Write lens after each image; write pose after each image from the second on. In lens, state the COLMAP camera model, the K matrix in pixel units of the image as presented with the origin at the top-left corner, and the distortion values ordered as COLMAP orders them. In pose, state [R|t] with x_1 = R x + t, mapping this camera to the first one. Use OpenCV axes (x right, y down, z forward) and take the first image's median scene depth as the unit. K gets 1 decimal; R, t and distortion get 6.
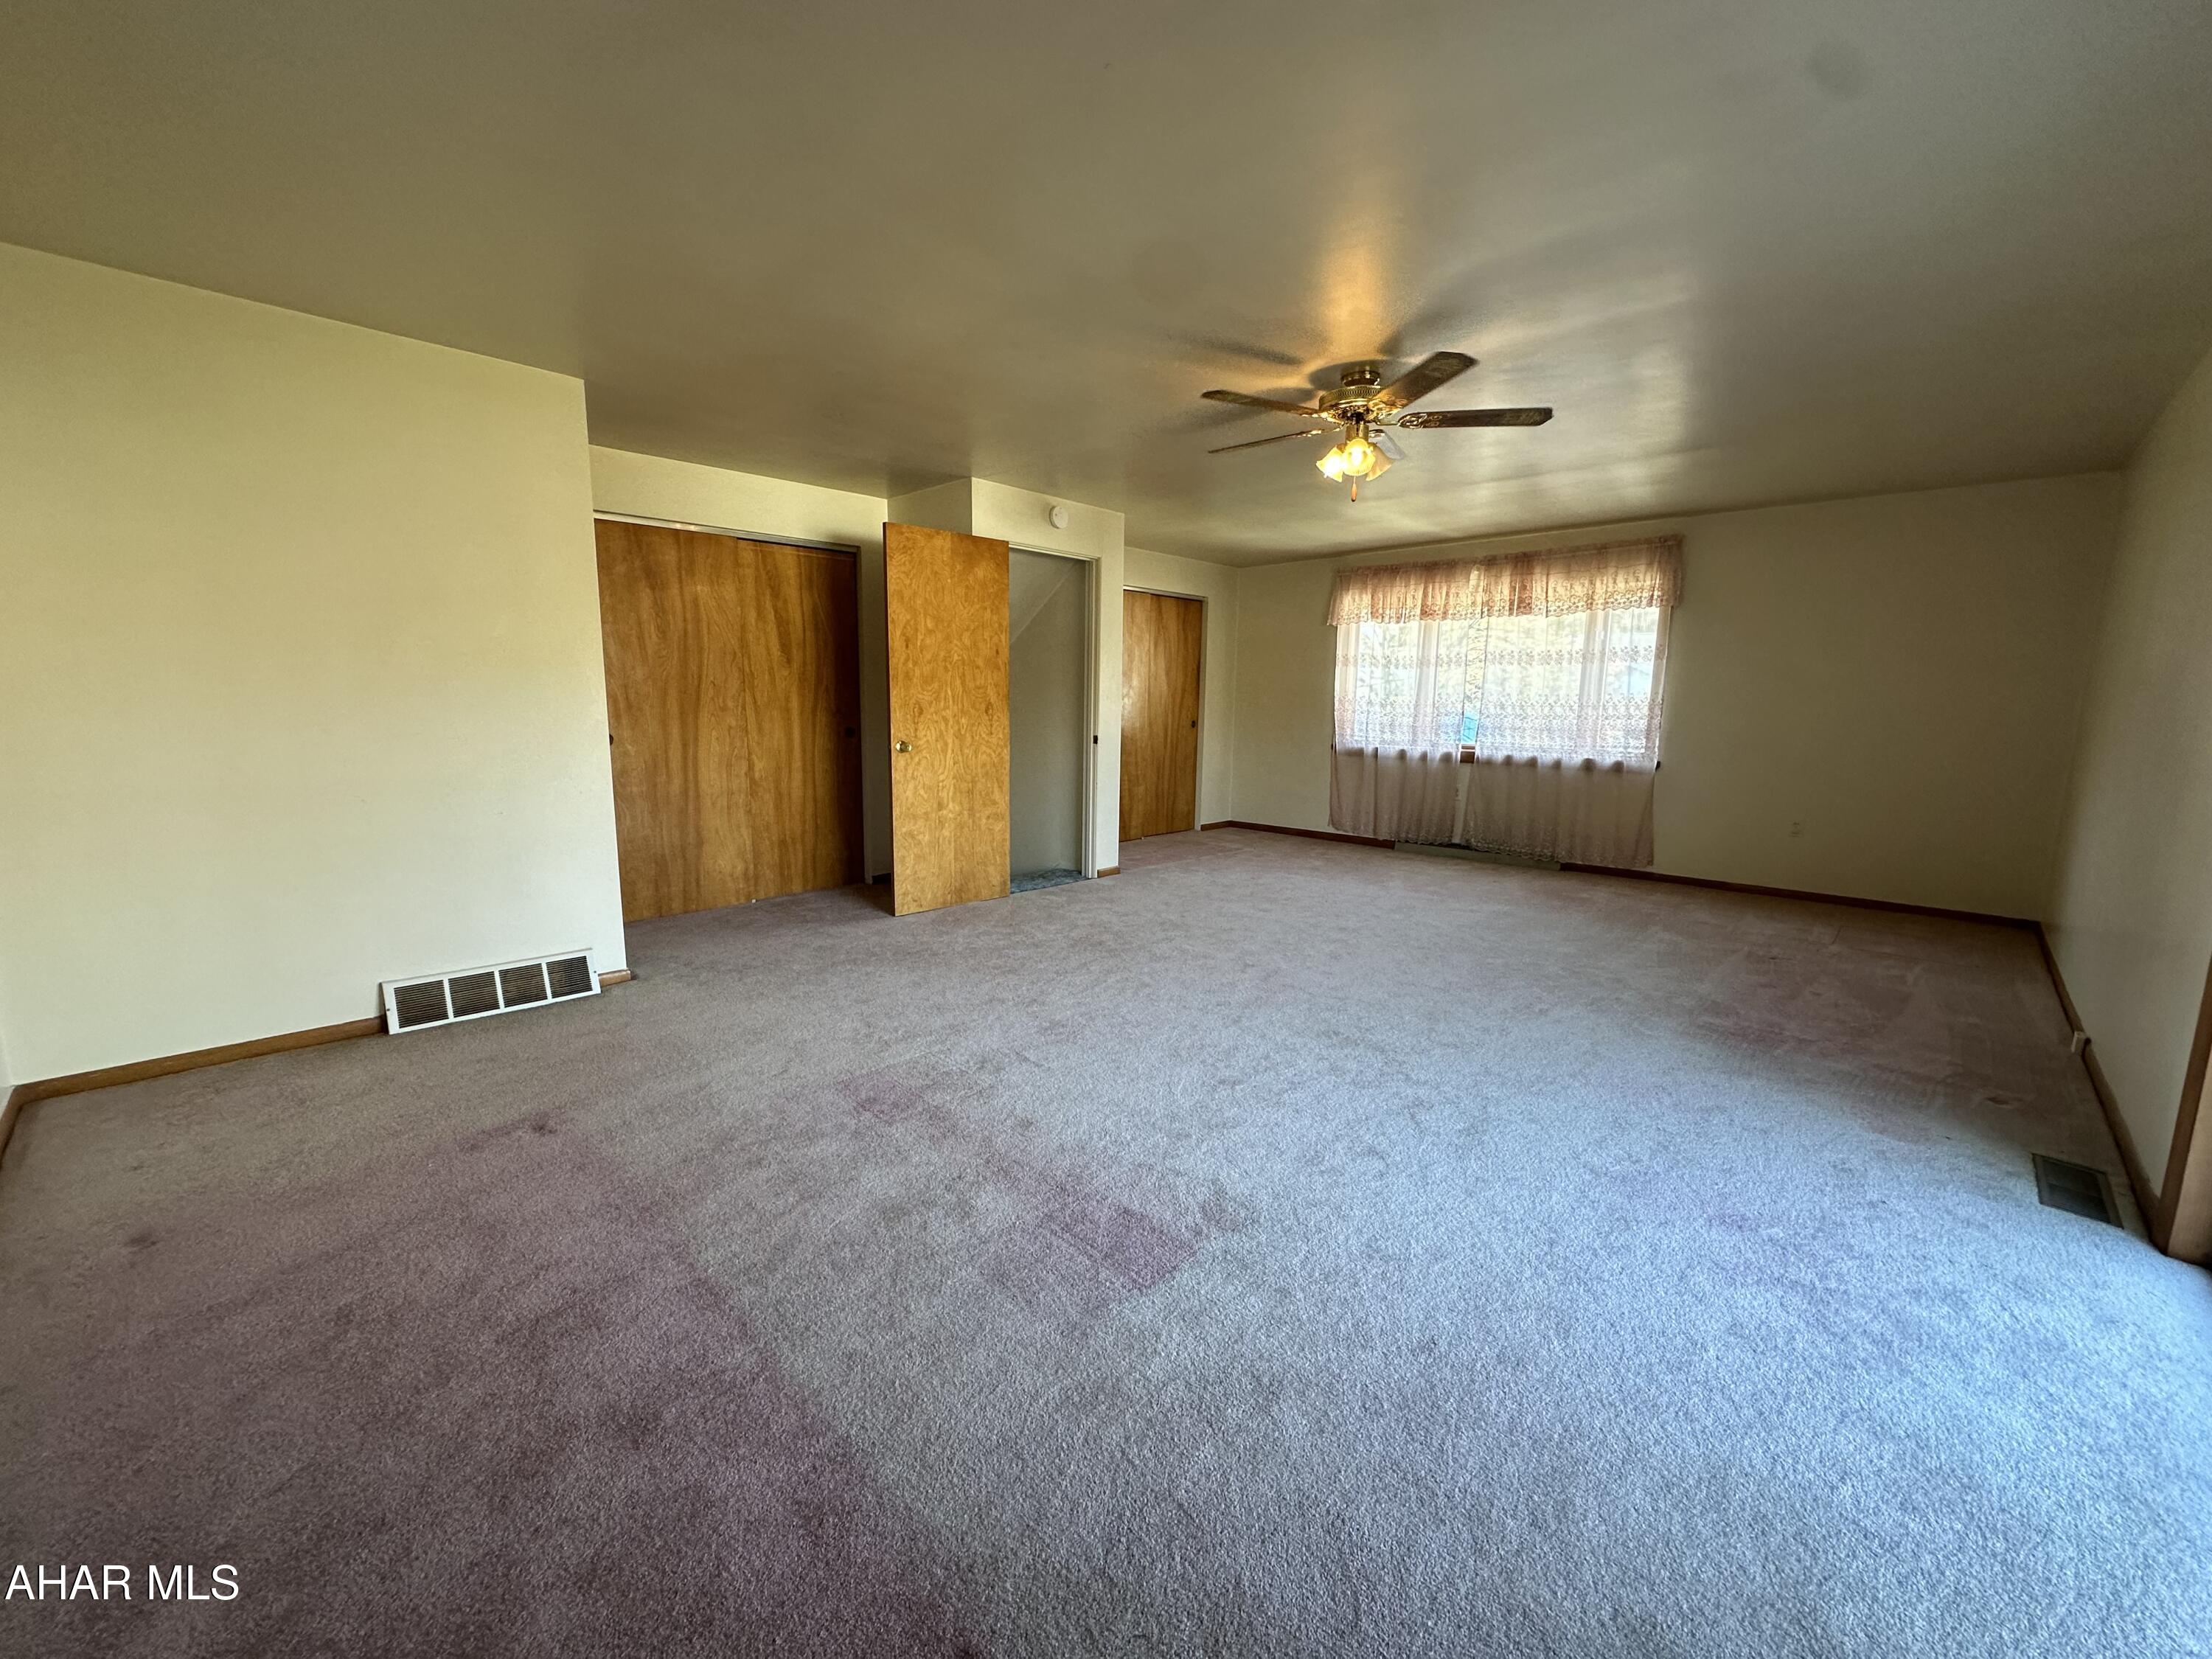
lens RADIAL K [[885.5, 0, 1115.9], [0, 885.5, 839.5], [0, 0, 1]] dist [-0.001421, -0.000284]
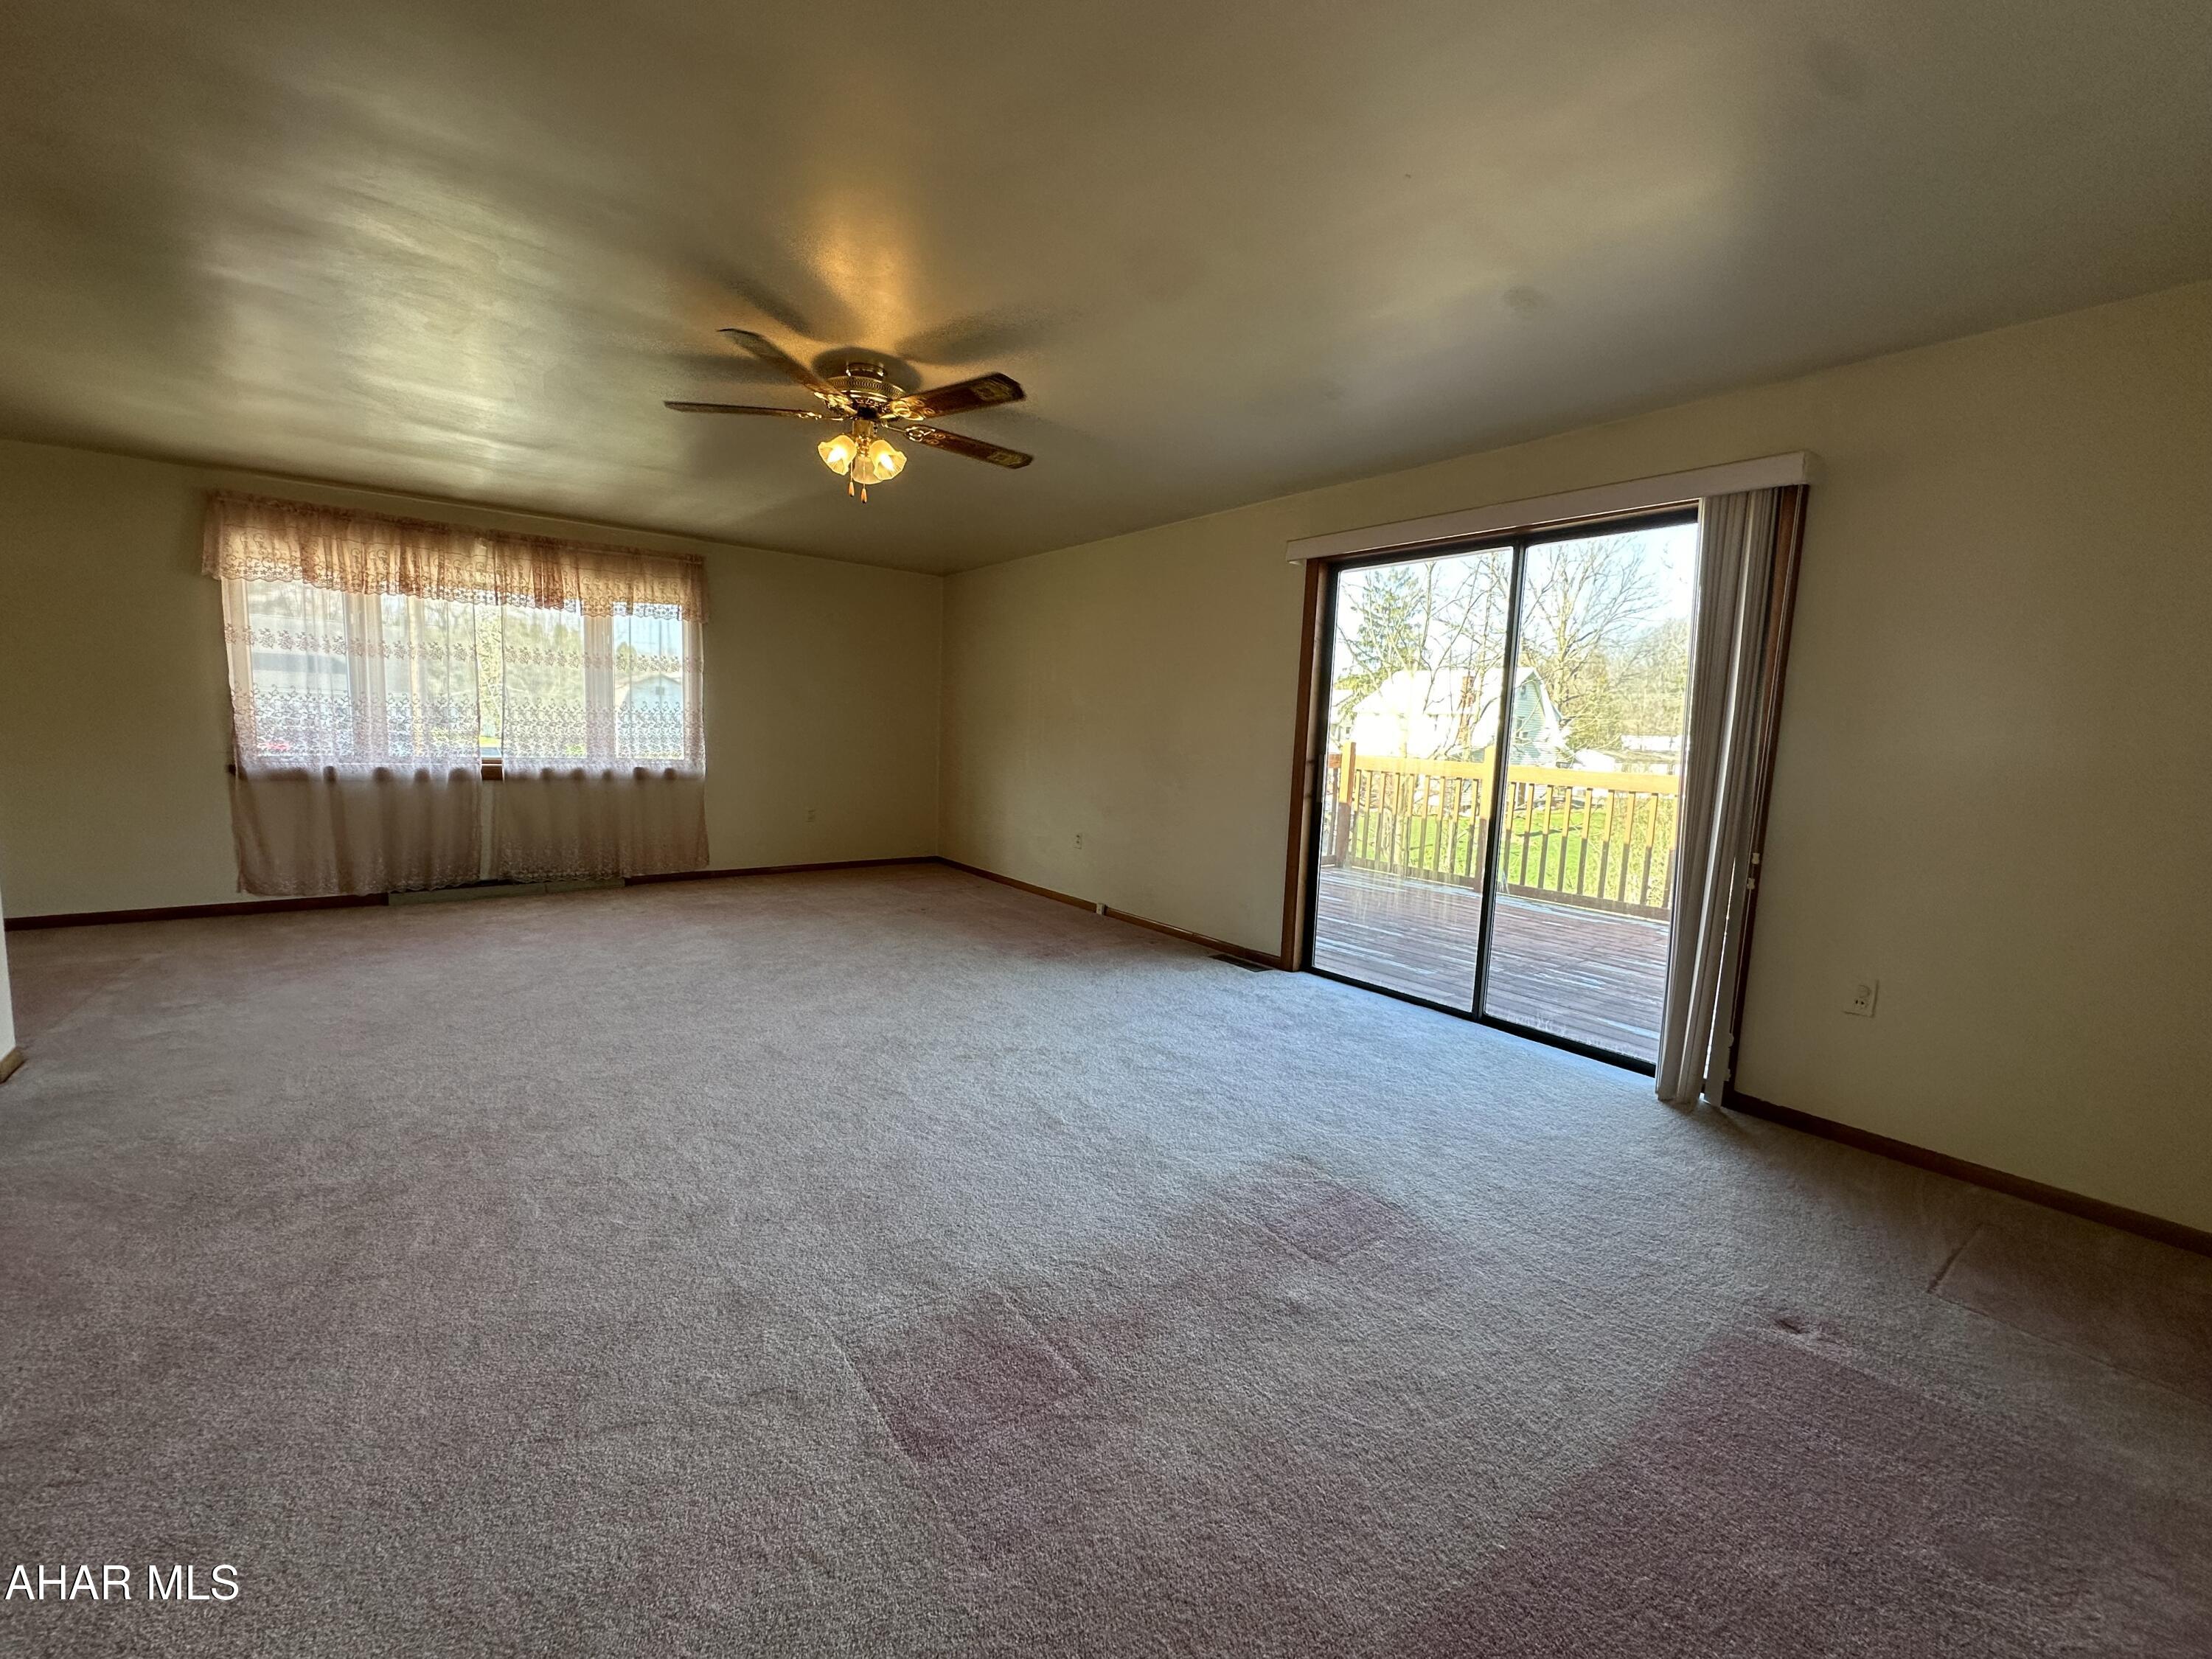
lens RADIAL K [[885.5, 0, 1105.3], [0, 885.5, 824.4], [0, 0, 1]] dist [-0.001421, -0.000284]
pose [[0.141786, -0.115891, 0.983090, -0.342664], [0.120023, 0.987809, 0.099137, -0.061226], [-0.982594, 0.103937, 0.153967, 0.334921]]
